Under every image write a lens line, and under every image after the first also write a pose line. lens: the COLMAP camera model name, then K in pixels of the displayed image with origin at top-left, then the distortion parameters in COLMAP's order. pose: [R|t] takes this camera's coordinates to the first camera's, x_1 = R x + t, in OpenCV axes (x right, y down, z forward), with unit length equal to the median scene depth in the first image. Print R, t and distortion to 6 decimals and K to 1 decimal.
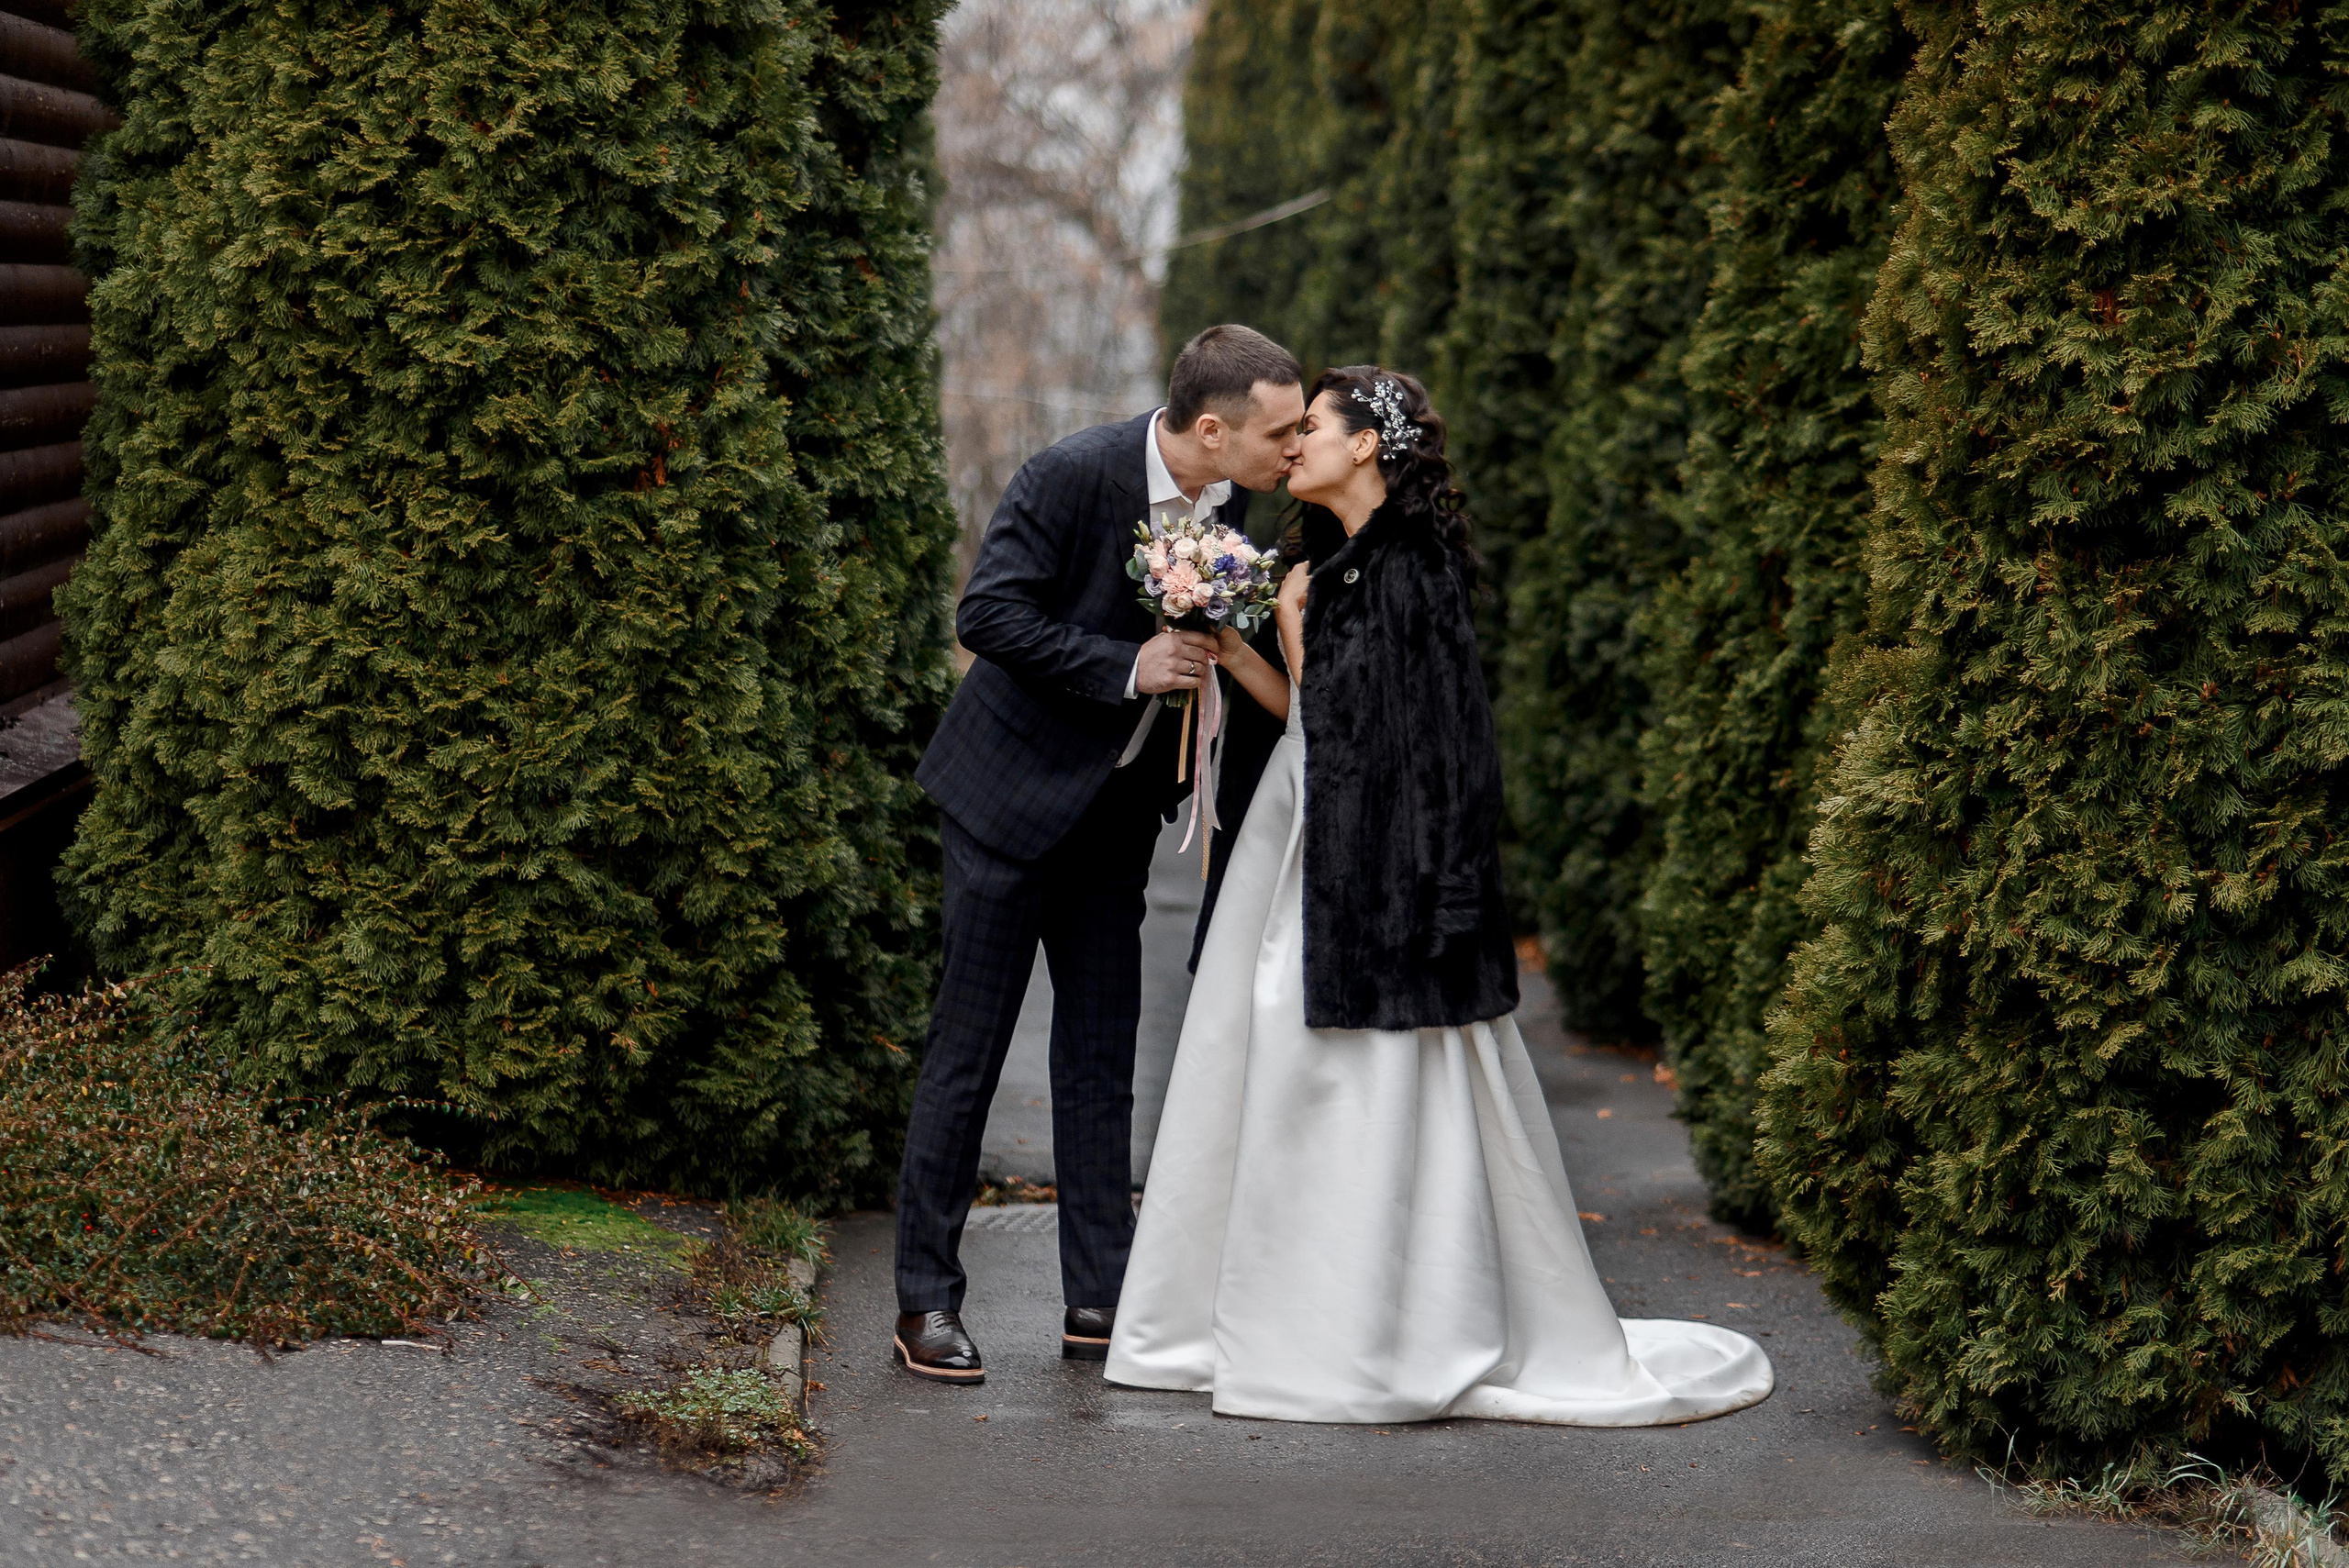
lens RADIAL K [[5785.0, 0, 1165.7], [0, 5785.0, 772.9], [0, 0, 1]] dist [0.616133, -7.621472]
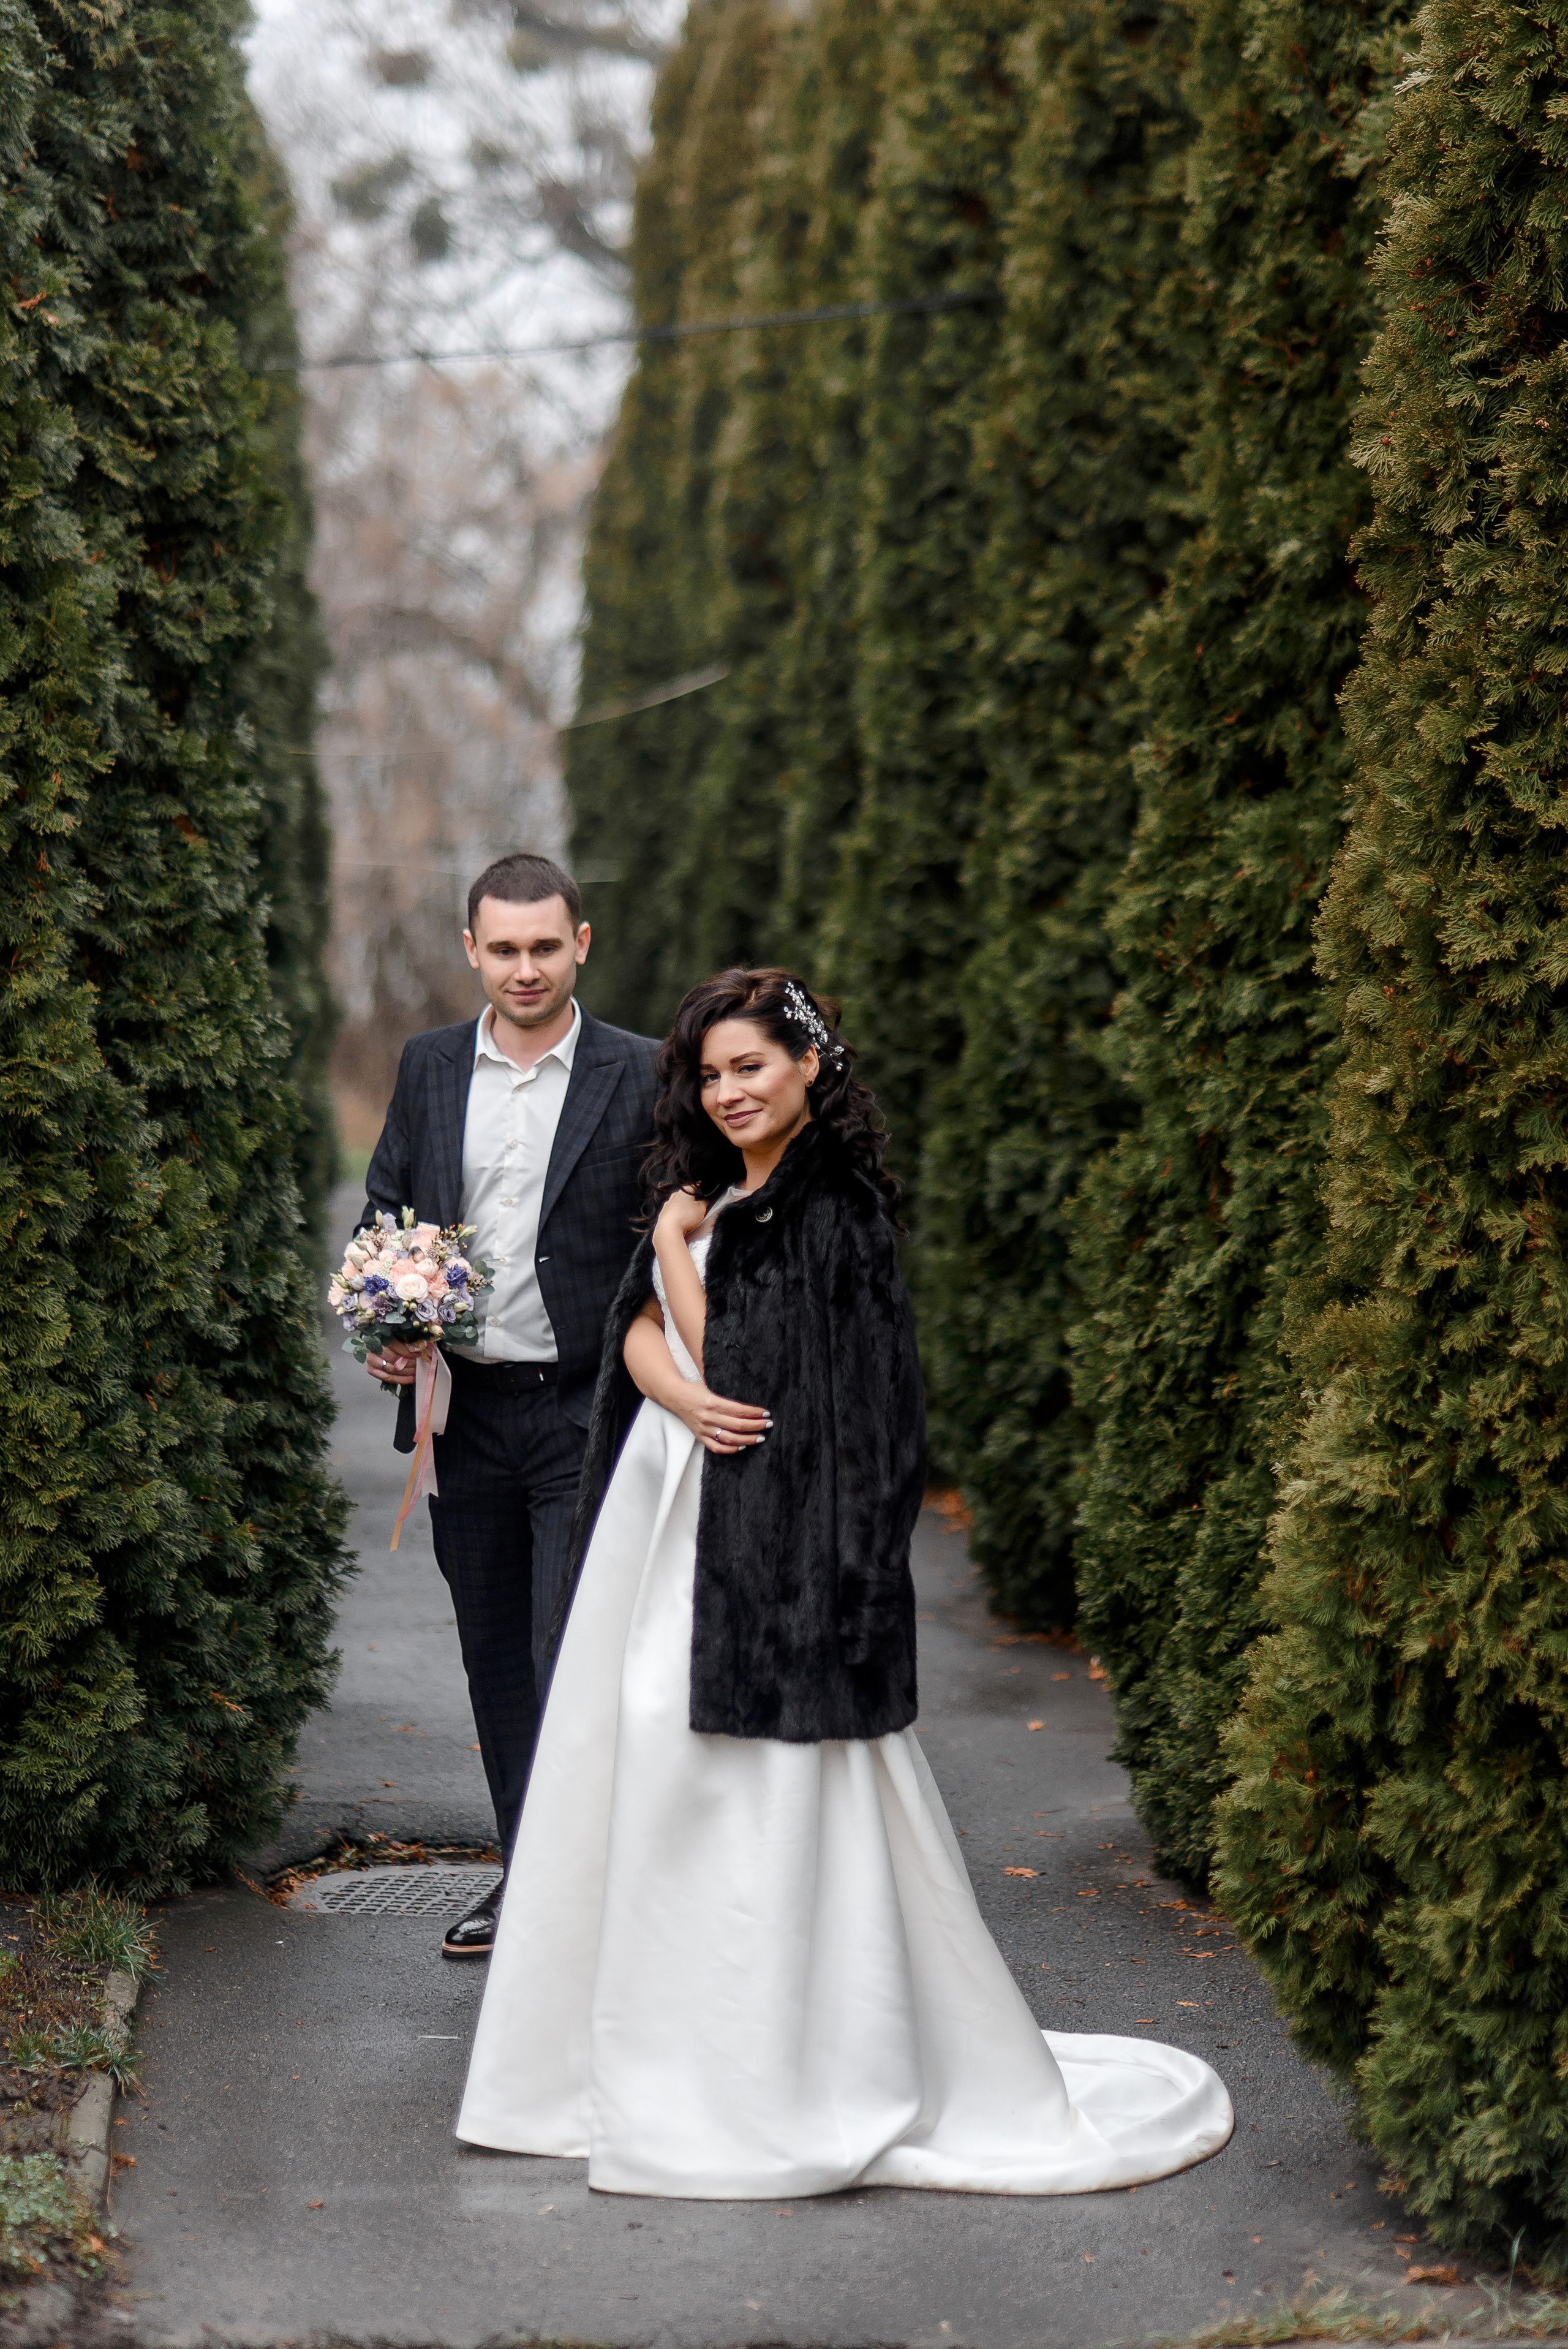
lens RADIAL K [[5784.5, 0, 784.0], [0, 5784.5, 1174.5], [0, 0, 1]] dist [0.616133, -7.621472]
pose [[0.999292, -0.017957, 0.033049, 0.009349], [0.018093, 0.999829, -0.003812, -0.029600], [-0.032975, 0.004407, 0.999446, 0.111747]]
